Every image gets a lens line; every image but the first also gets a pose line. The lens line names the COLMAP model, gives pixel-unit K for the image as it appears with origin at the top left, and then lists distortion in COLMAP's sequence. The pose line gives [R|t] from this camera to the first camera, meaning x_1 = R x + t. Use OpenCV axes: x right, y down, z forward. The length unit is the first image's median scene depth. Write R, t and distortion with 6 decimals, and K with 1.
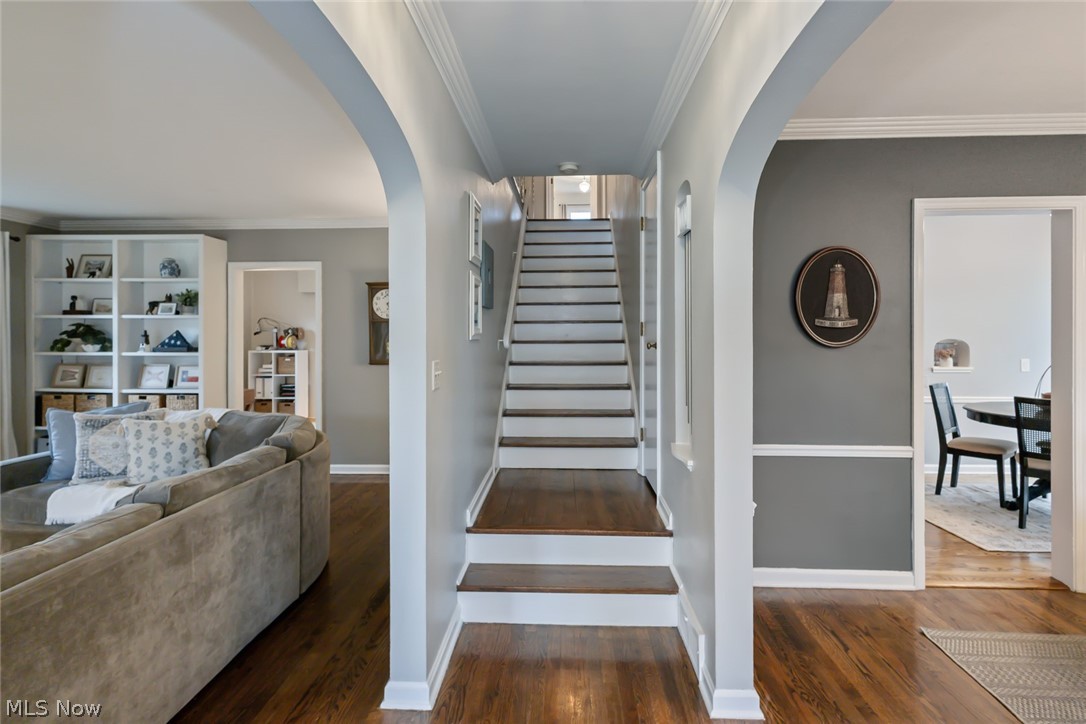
lens RADIAL K [[527.9, 0, 537.0], [0, 527.9, 336.3], [0, 0, 1]] dist [0.000394, -0.000740]
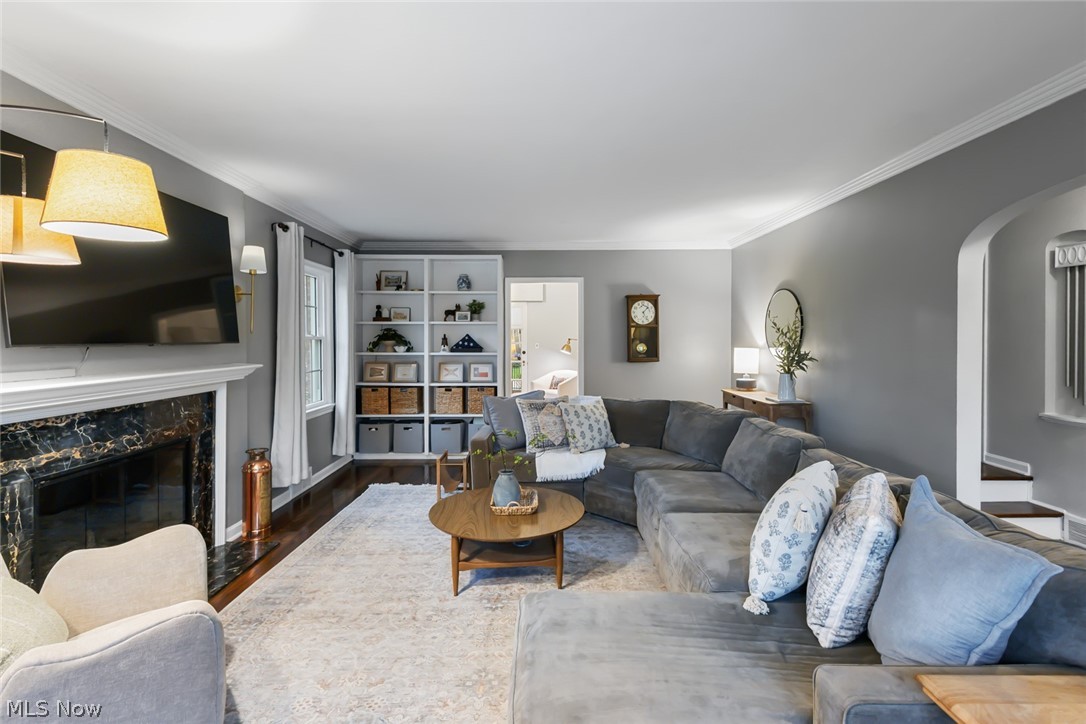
lens RADIAL K [[494.7, 0, 552.0], [0, 494.7, 337.4], [0, 0, 1]] dist [0.000958, -0.000123]
pose [[0.999092, -0.000915, 0.042595, -0.545590], [0.001093, 0.999991, -0.004163, 0.001009], [-0.042591, 0.004205, 0.999084, -0.135808]]
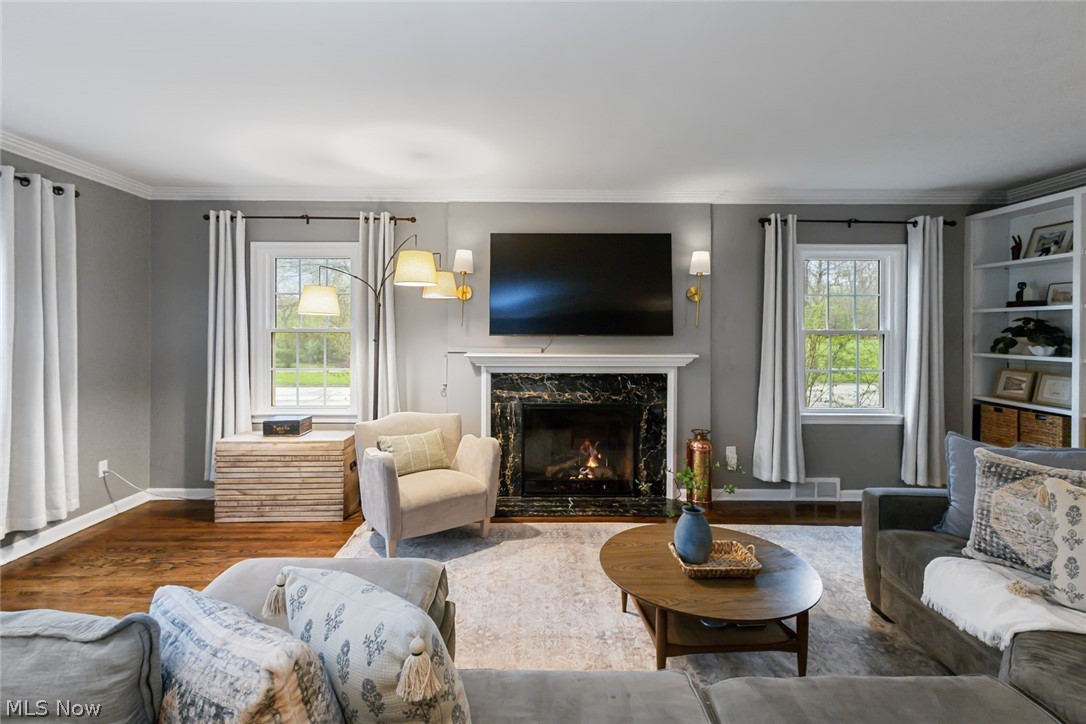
lens RADIAL K [[509.6, 0, 542.0], [0, 509.6, 332.2], [0, 0, 1]] dist [0.002652, -0.000031]
pose [[0.041793, 0.003984, -0.999118, -0.155254], [-0.005927, 0.999975, 0.003740, -0.002049], [0.999109, 0.005766, 0.041816, 0.265841]]
